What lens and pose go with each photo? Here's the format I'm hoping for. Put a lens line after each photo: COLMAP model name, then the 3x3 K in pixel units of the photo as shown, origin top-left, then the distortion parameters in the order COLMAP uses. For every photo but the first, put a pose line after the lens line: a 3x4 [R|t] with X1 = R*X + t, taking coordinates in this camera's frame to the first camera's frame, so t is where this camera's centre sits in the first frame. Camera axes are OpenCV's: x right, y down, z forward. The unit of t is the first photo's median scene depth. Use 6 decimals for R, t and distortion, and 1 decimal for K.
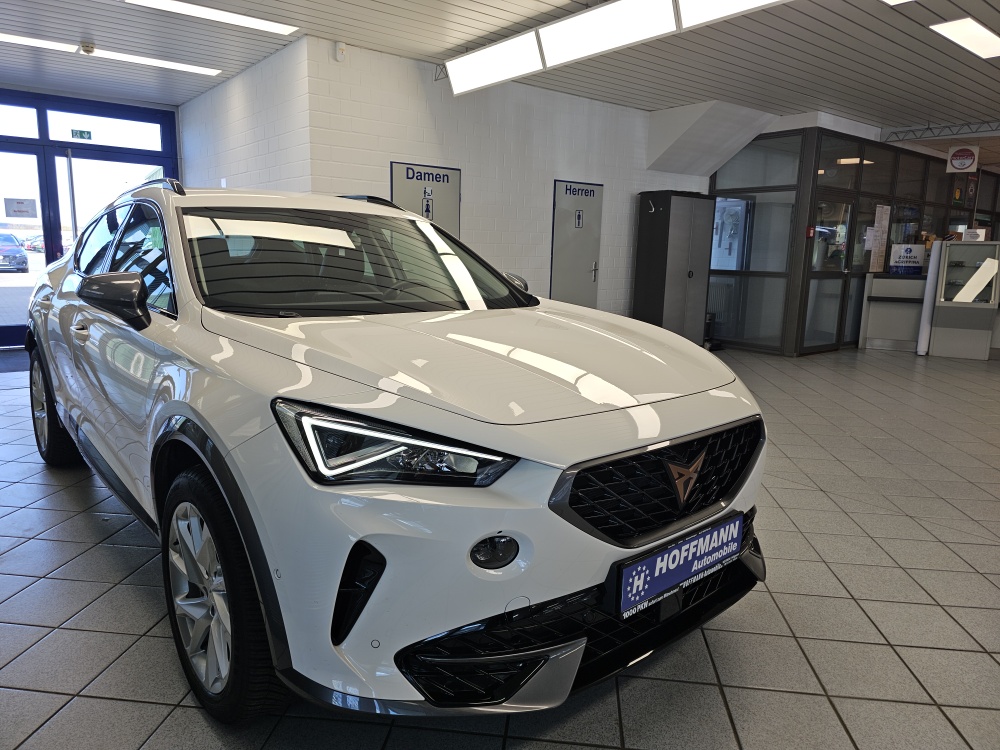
lens RADIAL K [[688.1, 0, 482.9], [0, 688.1, 371.1], [0, 0, 1]] dist [0.059662, -0.047053]
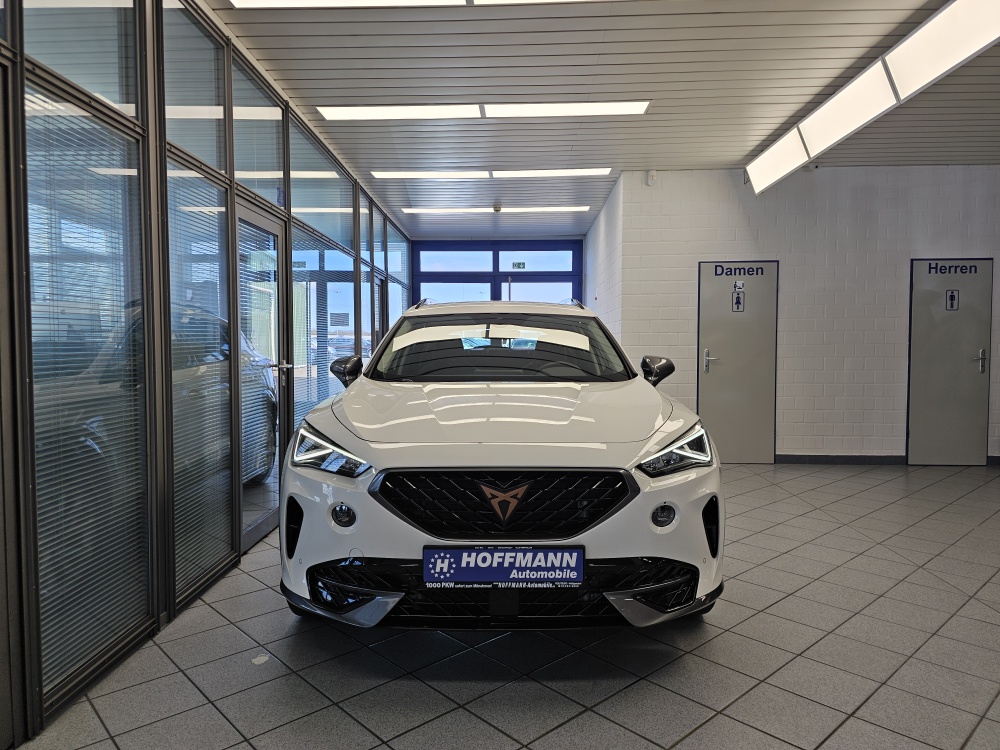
lens RADIAL K [[688.1, 0, 482.9], [0, 688.1, 371.1], [0, 0, 1]] dist [0.059662, -0.047053]
pose [[0.737908, 0.004593, -0.674885, 1.058562], [-0.099846, 0.989716, -0.102434, 0.045341], [0.667474, 0.142971, 0.730779, -0.017153]]
